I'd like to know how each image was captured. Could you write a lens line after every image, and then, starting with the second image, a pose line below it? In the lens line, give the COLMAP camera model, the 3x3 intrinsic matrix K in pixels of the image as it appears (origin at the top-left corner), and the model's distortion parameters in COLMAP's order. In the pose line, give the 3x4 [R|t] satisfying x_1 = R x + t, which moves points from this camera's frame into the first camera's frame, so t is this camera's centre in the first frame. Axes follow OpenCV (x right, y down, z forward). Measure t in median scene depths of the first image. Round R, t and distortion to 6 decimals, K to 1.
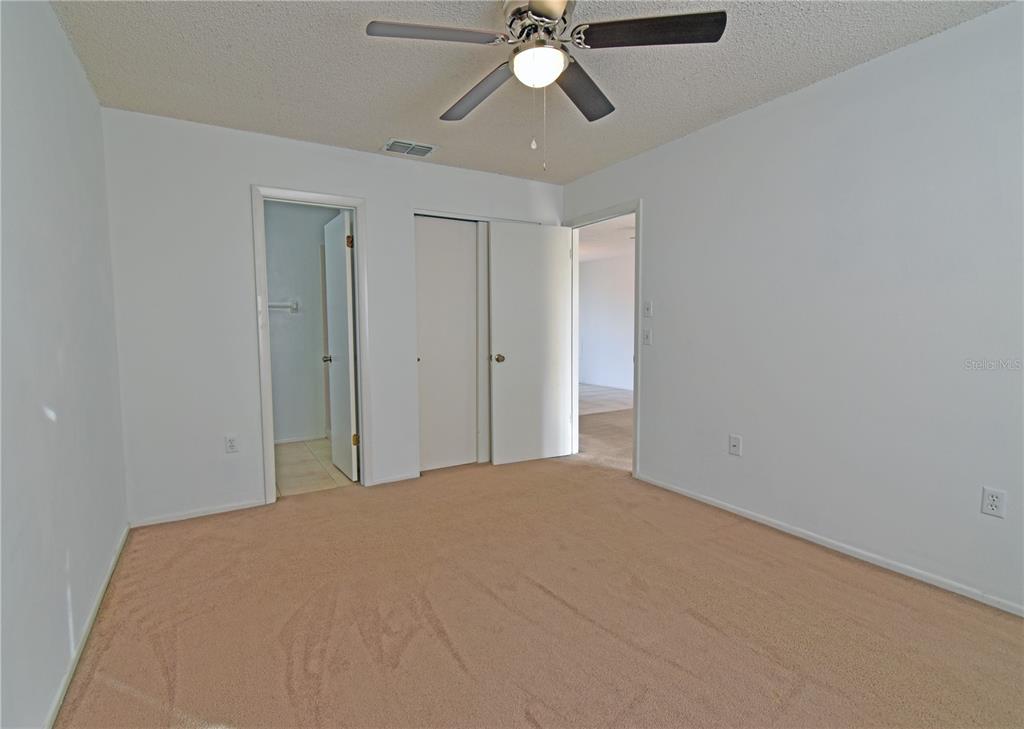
lens RADIAL K [[479.9, 0, 488.9], [0, 479.9, 360.5], [0, 0, 1]] dist [0.002349, 0.000255]
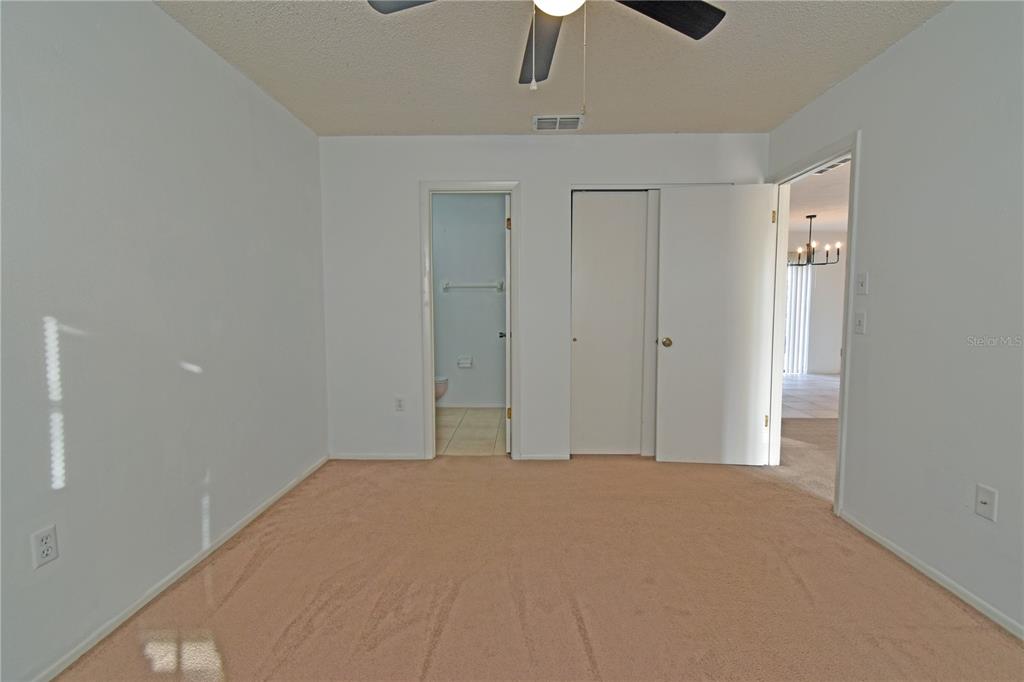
lens RADIAL K [[453.8, 0, 514.7], [0, 453.8, 338.4], [0, 0, 1]] dist [0.006880, -0.003586]
pose [[0.860590, 0.045838, -0.507232, 0.228455], [-0.044248, 0.998905, 0.015197, -0.013510], [0.507373, 0.009366, 0.861676, 0.151934]]
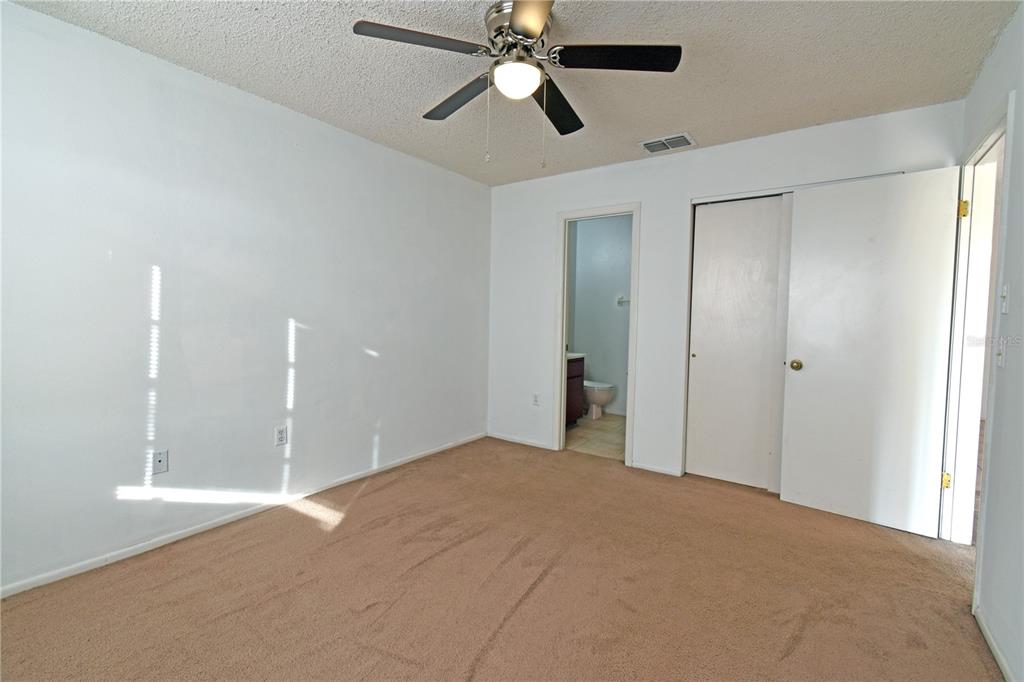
lens RADIAL K [[453.8, 0, 512.3], [0, 453.8, 338.9], [0, 0, 1]] dist [0.006880, -0.003586]
pose [[0.422798, 0.063887, -0.903969, 0.540382], [-0.088755, 0.995635, 0.028853, -0.029927], [0.901867, 0.068033, 0.426623, 0.302550]]
